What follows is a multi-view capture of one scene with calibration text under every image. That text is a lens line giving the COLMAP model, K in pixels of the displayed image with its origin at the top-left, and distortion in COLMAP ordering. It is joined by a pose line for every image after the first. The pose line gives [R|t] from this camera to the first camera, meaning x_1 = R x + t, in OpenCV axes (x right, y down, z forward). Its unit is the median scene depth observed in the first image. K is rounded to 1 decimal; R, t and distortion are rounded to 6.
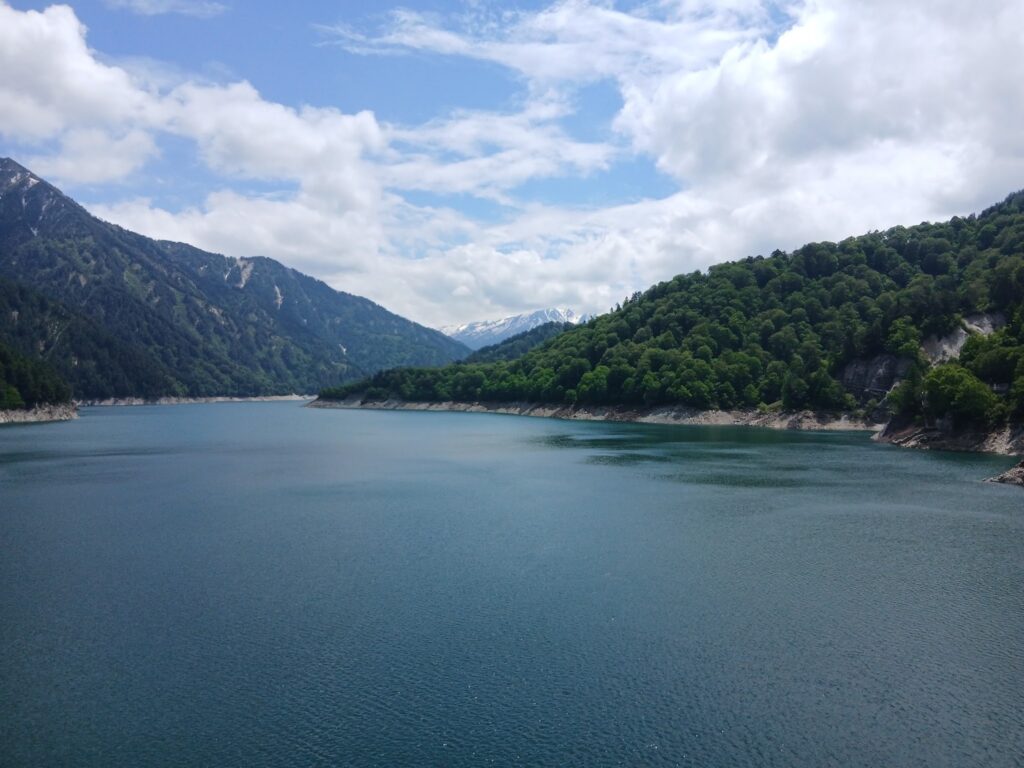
lens RADIAL K [[763.2, 0, 512.0], [0, 763.2, 384.0], [0, 0, 1]] dist [-0.005017, -0.007056]
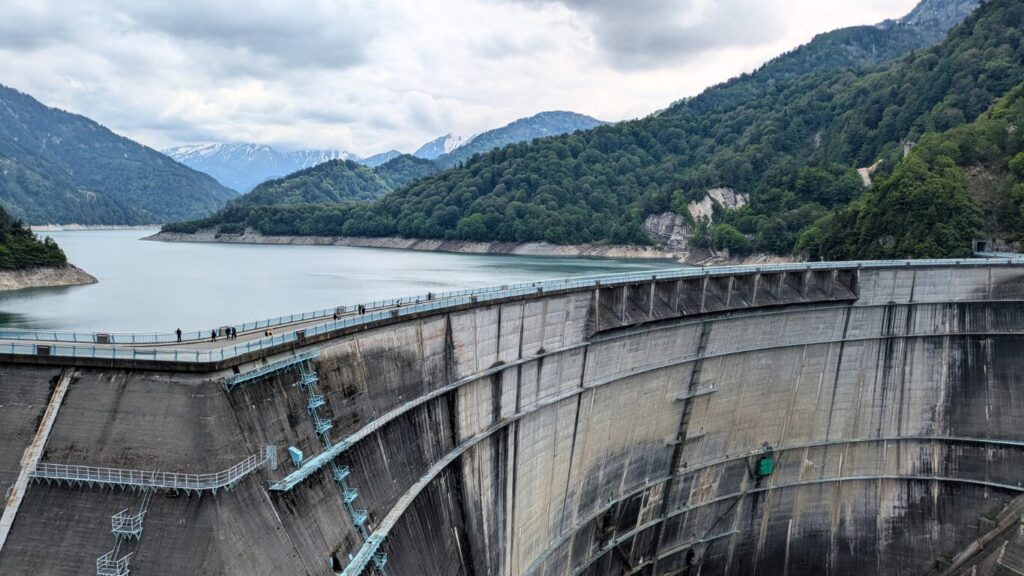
lens RADIAL K [[792.7, 0, 512.0], [0, 792.7, 288.0], [0, 0, 1]] dist [0.074212, -0.076660]
pose [[0.918313, -0.026673, 0.394956, -0.371576], [-0.012375, 0.995305, 0.095992, -0.025777], [-0.395662, -0.093038, 0.913672, -0.338241]]
